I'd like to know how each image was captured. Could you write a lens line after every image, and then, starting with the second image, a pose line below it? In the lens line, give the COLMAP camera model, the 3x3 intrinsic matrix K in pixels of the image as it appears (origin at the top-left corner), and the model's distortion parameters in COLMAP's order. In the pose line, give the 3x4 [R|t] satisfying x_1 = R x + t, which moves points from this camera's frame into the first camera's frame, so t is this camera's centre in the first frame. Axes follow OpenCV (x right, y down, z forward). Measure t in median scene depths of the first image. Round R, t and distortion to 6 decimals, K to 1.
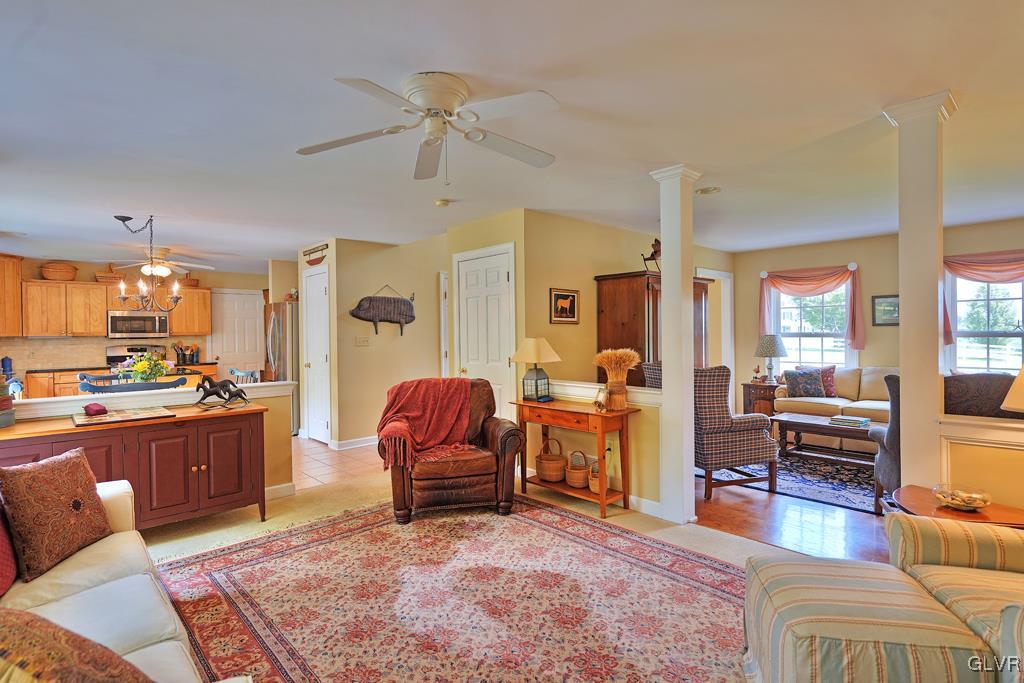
lens RADIAL K [[504.1, 0, 516.4], [0, 504.1, 335.7], [0, 0, 1]] dist [0.002215, 0.001161]
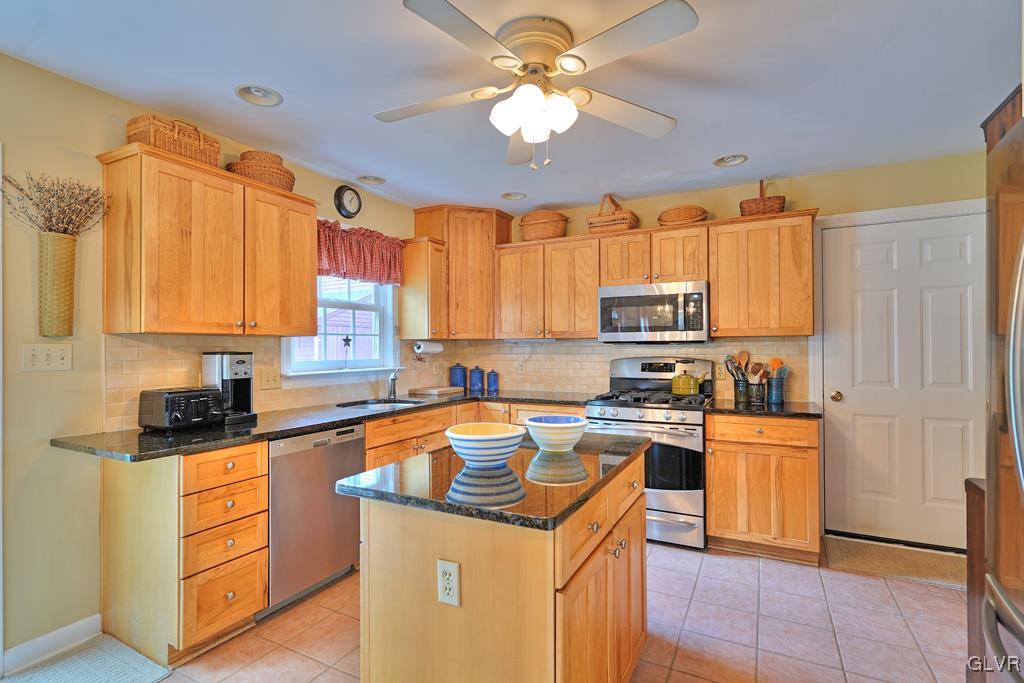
lens RADIAL K [[504.1, 0, 493.1], [0, 504.1, 343.2], [0, 0, 1]] dist [0.002215, 0.001161]
pose [[0.311678, 0.003886, -0.950180, -0.378389], [-0.007898, 0.999968, 0.001499, 0.005967], [0.950155, 0.007037, 0.311699, 0.770153]]
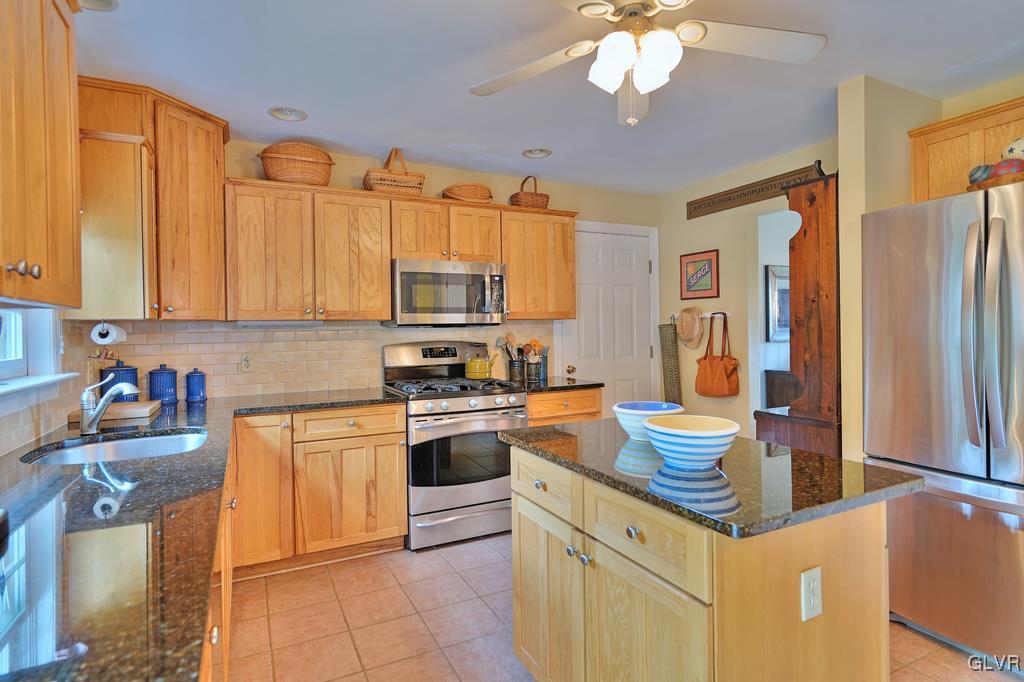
lens RADIAL K [[546.0, 0, 535.1], [0, 546.0, 327.0], [0, 0, 1]] dist [0.000563, -0.000717]
pose [[0.963535, -0.000877, -0.267581, -0.596417], [-0.000726, 0.999982, -0.005895, 0.009401], [0.267581, 0.005875, 0.963517, 0.619105]]
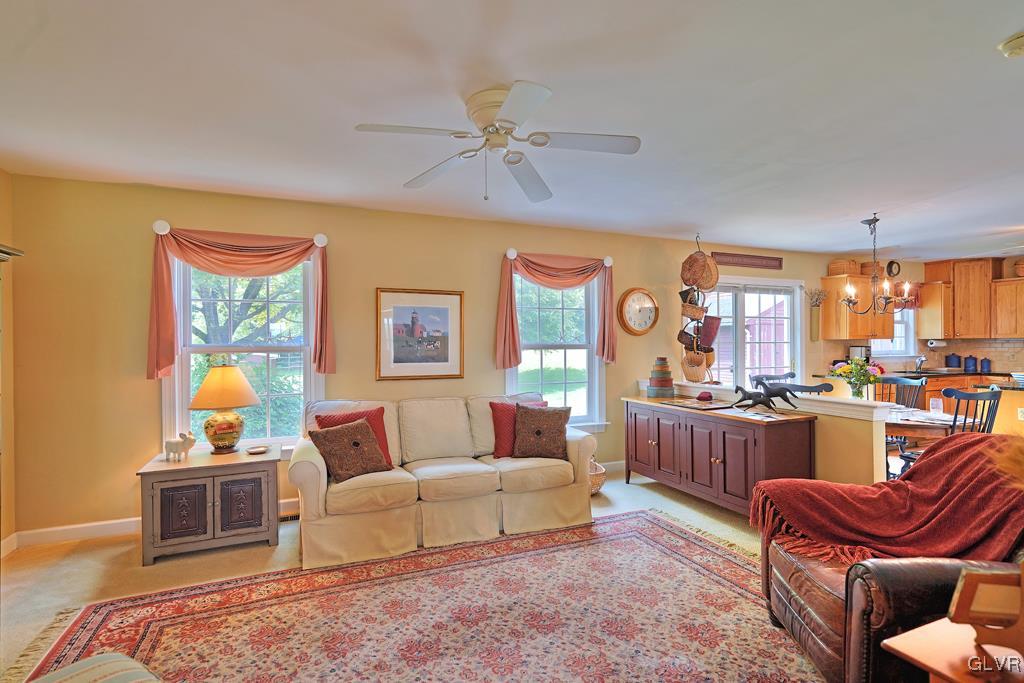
lens RADIAL K [[504.1, 0, 516.0], [0, 504.1, 345.2], [0, 0, 1]] dist [0.002215, 0.001161]
pose [[-0.329593, 0.022751, -0.943849, 0.251252], [-0.000218, 0.999708, 0.024173, -0.008041], [0.944123, 0.008173, -0.329491, 0.429347]]
